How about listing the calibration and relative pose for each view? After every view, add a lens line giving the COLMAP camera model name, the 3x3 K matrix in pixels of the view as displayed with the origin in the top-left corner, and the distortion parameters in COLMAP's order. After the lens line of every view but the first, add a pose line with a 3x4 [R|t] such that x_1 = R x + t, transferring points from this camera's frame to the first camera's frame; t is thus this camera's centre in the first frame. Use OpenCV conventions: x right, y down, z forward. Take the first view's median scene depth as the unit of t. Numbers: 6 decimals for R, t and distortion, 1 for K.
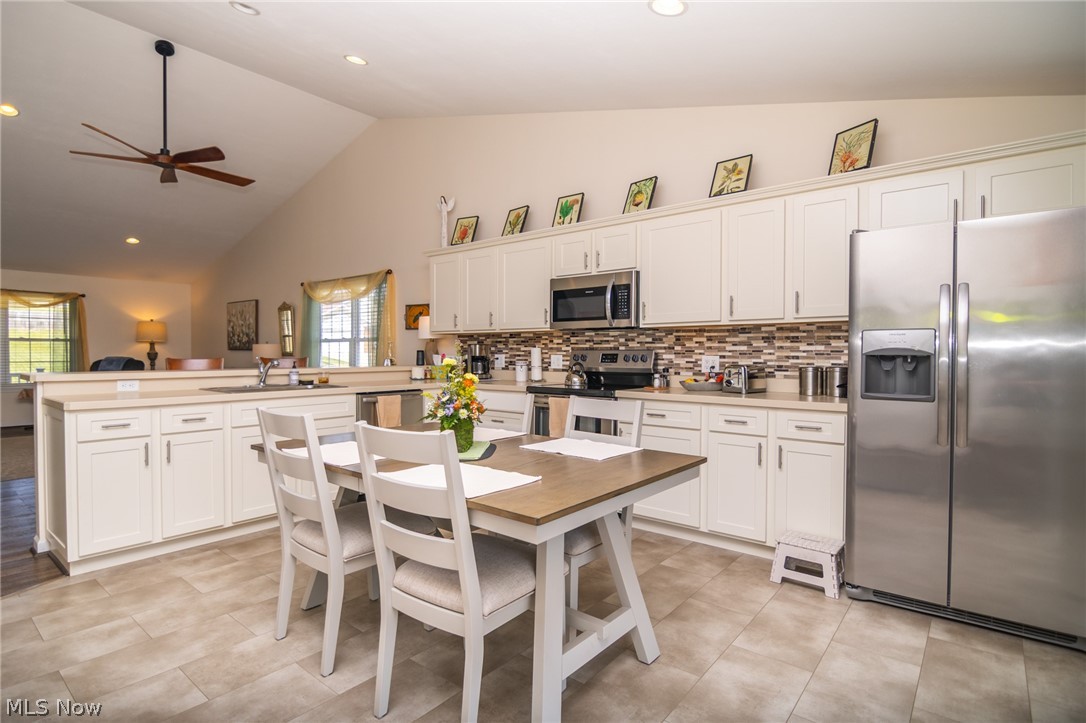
lens RADIAL K [[547.8, 0, 520.5], [0, 547.8, 365.0], [0, 0, 1]] dist [0.015345, -0.019747]
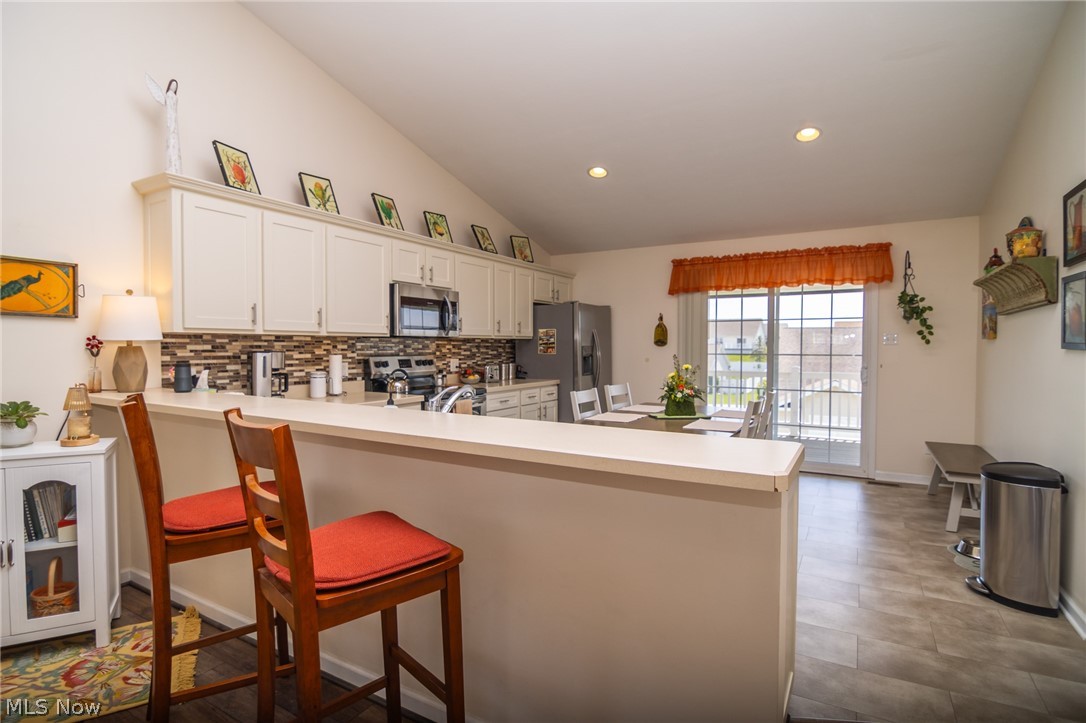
lens RADIAL K [[558.9, 0, 542.6], [0, 558.9, 352.8], [0, 0, 1]] dist [0.023266, -0.019426]
pose [[-0.185967, -0.016287, 0.982421, -0.999284], [0.020587, 0.999579, 0.020469, -0.052378], [-0.982340, 0.024031, -0.185553, 0.979704]]
